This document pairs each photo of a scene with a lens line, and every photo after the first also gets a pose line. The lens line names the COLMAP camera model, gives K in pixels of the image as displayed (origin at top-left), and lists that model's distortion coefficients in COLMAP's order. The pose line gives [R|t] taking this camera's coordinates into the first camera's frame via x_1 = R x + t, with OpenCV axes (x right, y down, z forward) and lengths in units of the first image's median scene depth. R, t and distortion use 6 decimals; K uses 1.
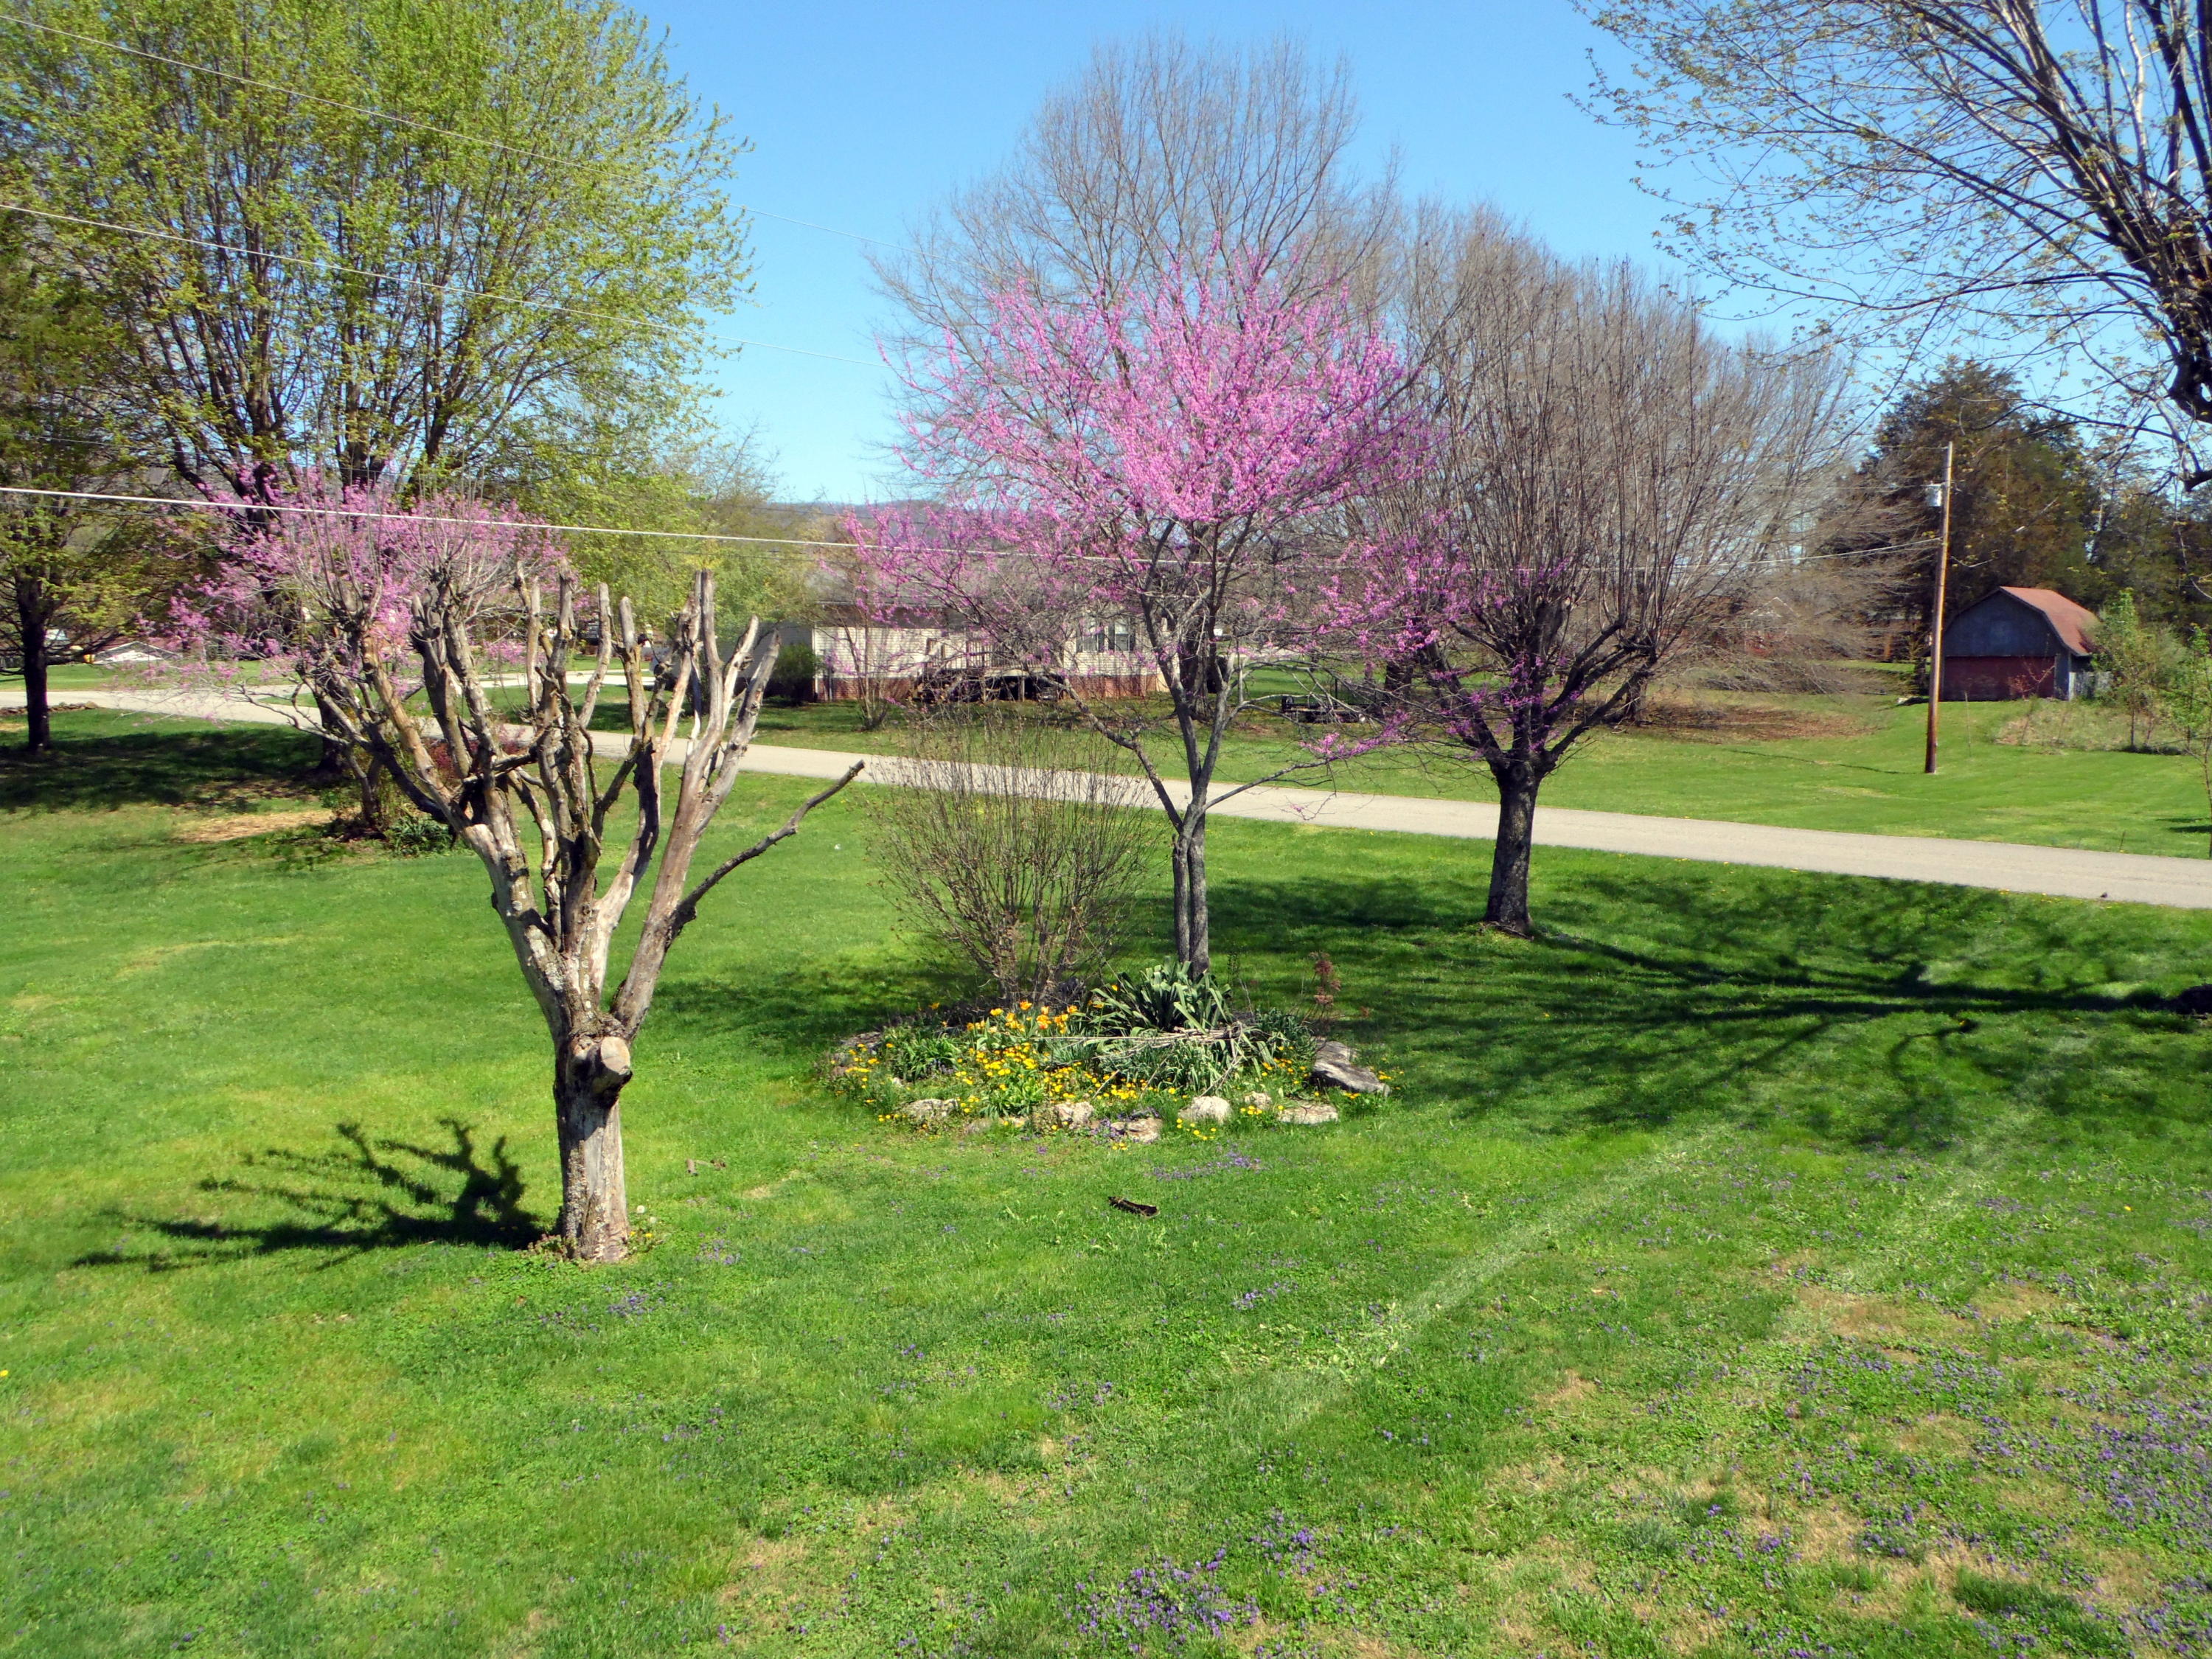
lens RADIAL K [[1734.3, 0, 1105.6], [0, 1734.3, 830.8], [0, 0, 1]] dist [-0.012782, -0.004181]
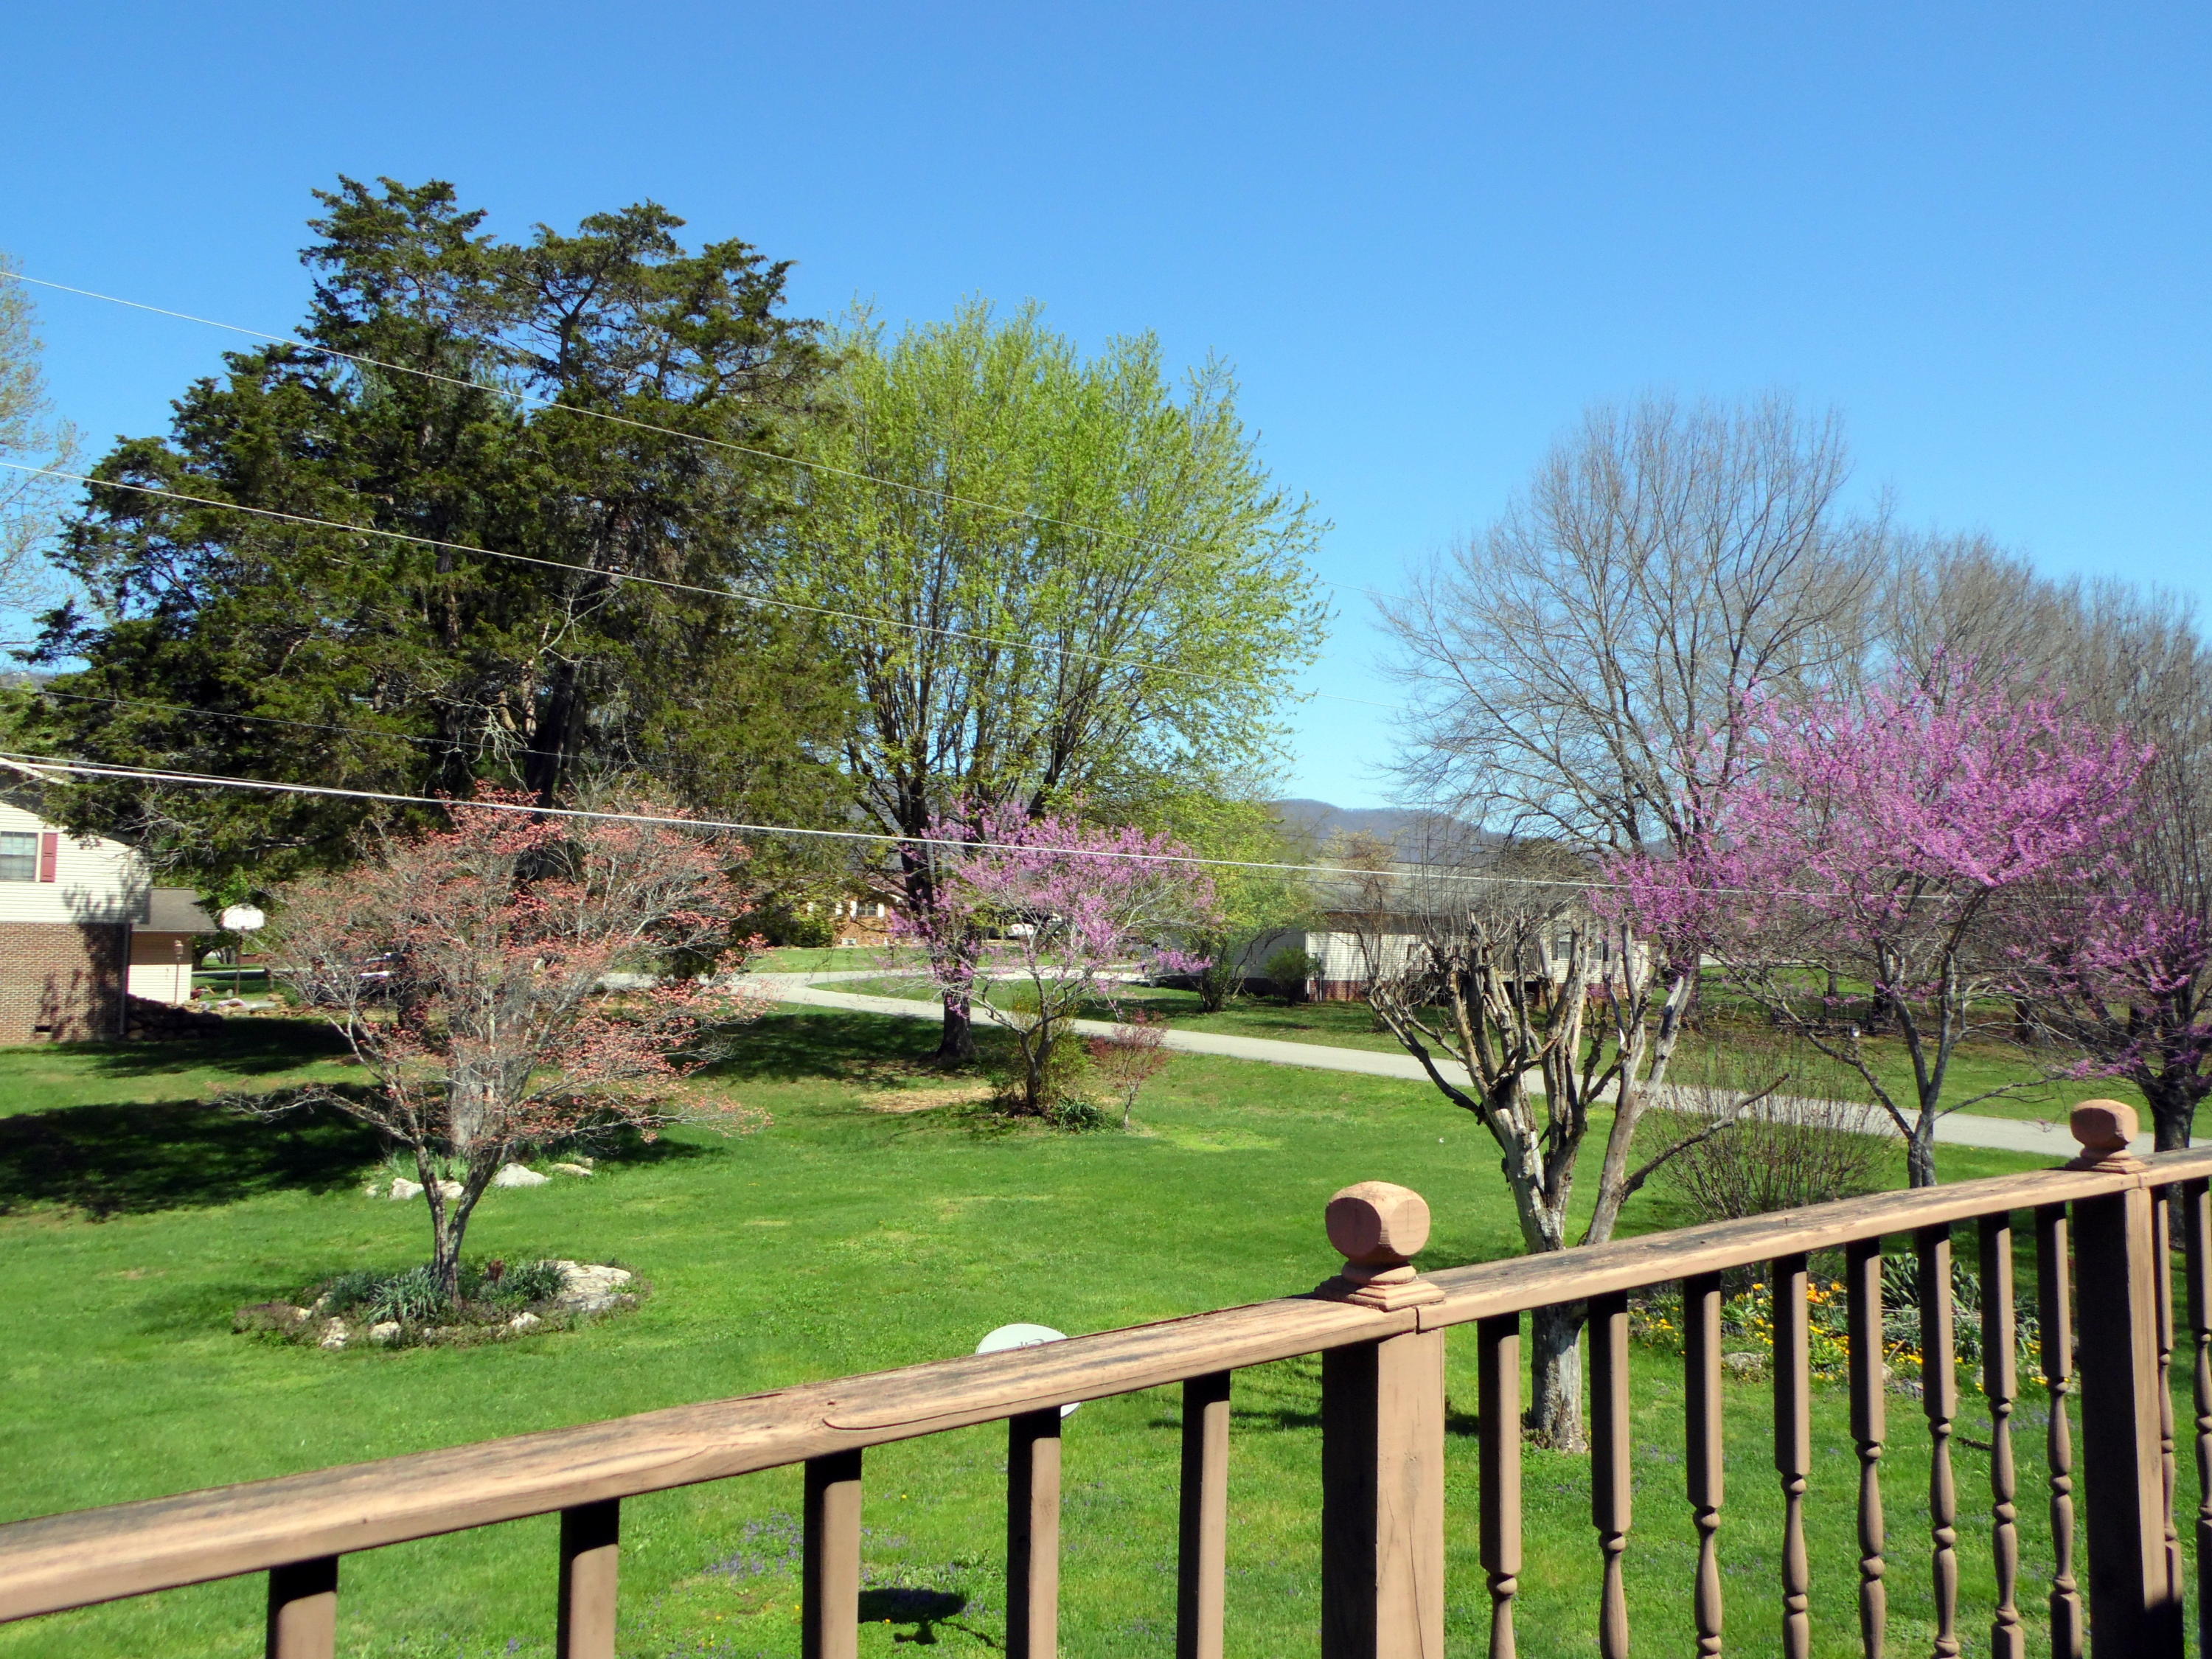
lens RADIAL K [[1734.3, 0, 1106.2], [0, 1734.3, 825.1], [0, 0, 1]] dist [-0.012782, -0.004181]
pose [[0.975629, 0.004587, -0.219378, -0.102184], [-0.042488, 0.984809, -0.168365, 0.005383], [0.215273, 0.173583, 0.961003, -0.118946]]
